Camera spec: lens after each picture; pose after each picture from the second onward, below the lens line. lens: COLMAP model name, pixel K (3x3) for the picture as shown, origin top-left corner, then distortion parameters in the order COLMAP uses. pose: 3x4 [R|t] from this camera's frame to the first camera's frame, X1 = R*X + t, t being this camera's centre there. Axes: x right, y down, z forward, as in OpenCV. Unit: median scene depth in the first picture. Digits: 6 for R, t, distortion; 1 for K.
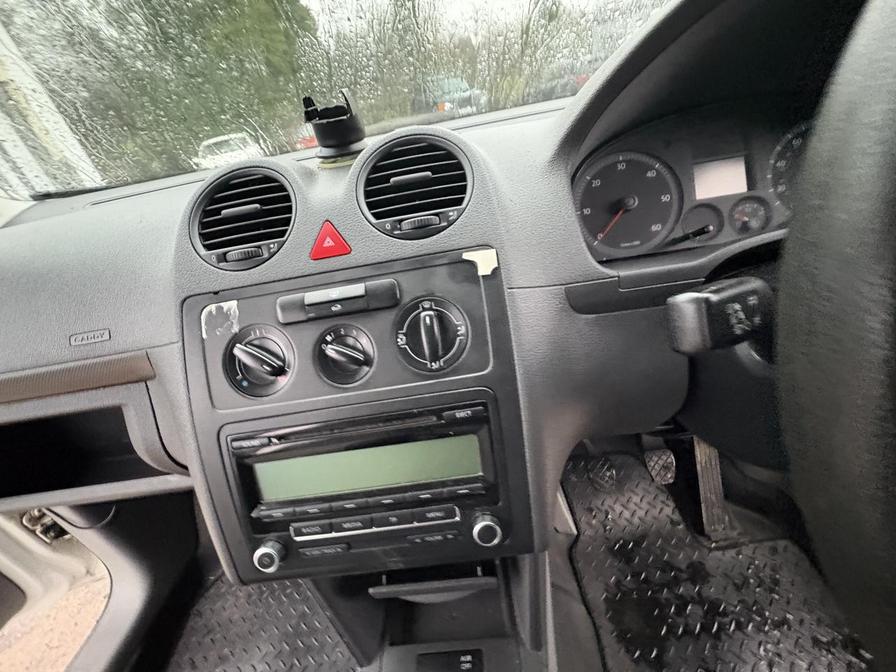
lens RADIAL K [[355.3, 0, 447.4], [0, 355.3, 337.0], [0, 0, 1]] dist [0.002088, -0.000037]
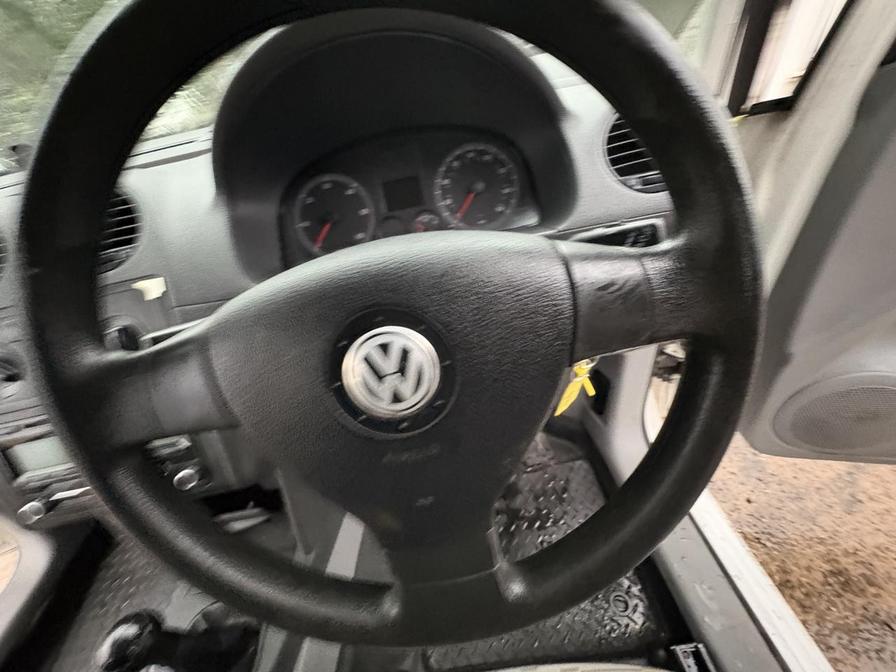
lens RADIAL K [[355.3, 0, 447.4], [0, 355.3, 337.0], [0, 0, 1]] dist [0.002088, -0.000037]
pose [[0.995408, -0.068008, 0.067358, 0.821198], [0.059259, 0.990472, 0.124310, -0.095629], [-0.075171, -0.119748, 0.989954, -0.321415]]
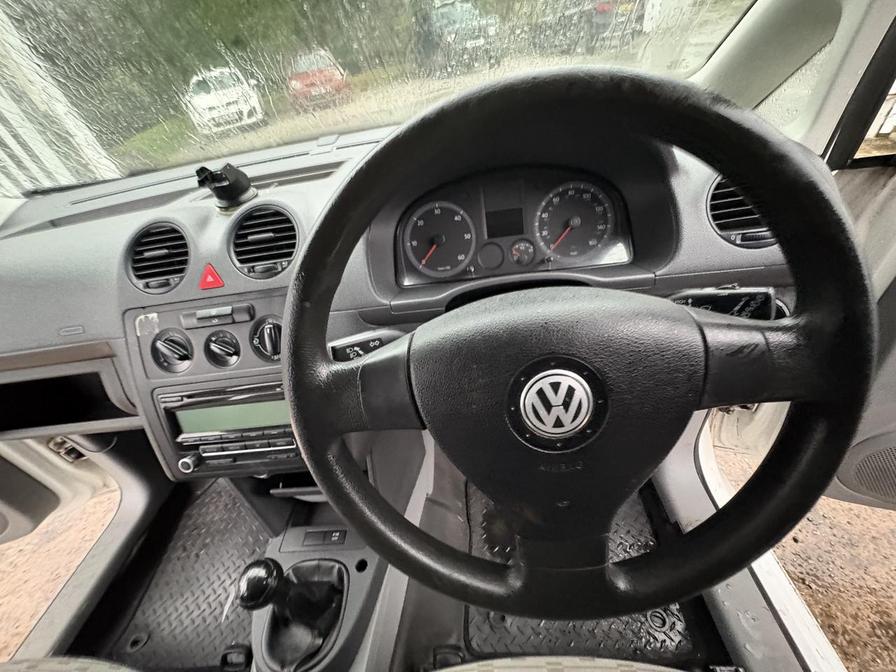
lens RADIAL K [[355.3, 0, 447.4], [0, 355.3, 337.0], [0, 0, 1]] dist [0.002088, -0.000037]
pose [[0.999532, 0.026064, -0.015994, 0.589373], [-0.023699, 0.990761, 0.133534, -0.189942], [0.019327, -0.133092, 0.990915, -0.457530]]
